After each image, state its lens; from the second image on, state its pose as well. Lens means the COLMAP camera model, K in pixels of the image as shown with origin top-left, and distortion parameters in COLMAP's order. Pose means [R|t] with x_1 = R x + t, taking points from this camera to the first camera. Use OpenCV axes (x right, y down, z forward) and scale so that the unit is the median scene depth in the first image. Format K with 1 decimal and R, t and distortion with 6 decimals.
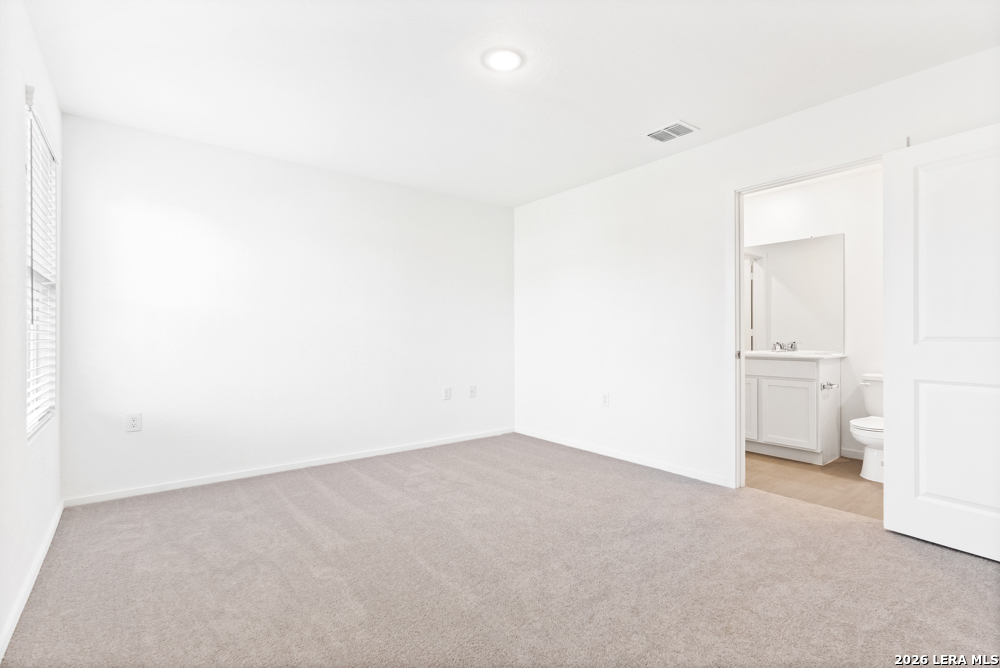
lens RADIAL K [[466.4, 0, 499.0], [0, 466.4, 334.7], [0, 0, 1]] dist [-0.004625, 0.002166]
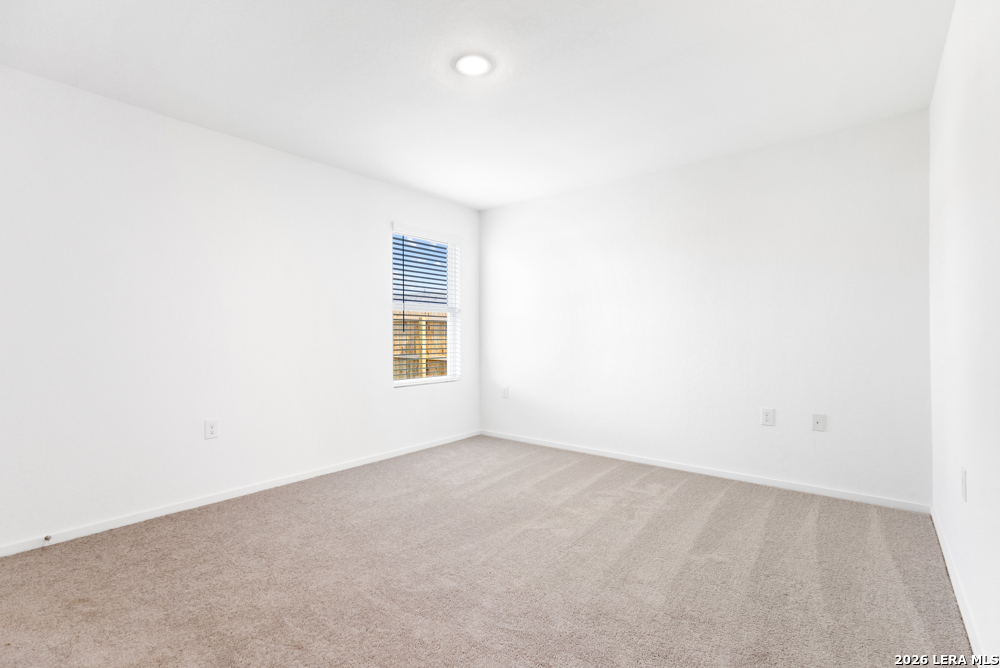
lens RADIAL K [[466.4, 0, 499.1], [0, 466.4, 334.6], [0, 0, 1]] dist [-0.004625, 0.002166]
pose [[0.226254, -0.007614, -0.974039, 0.661275], [-0.001559, 0.999965, -0.008179, 0.004769], [0.974067, 0.003369, 0.226235, 0.553941]]
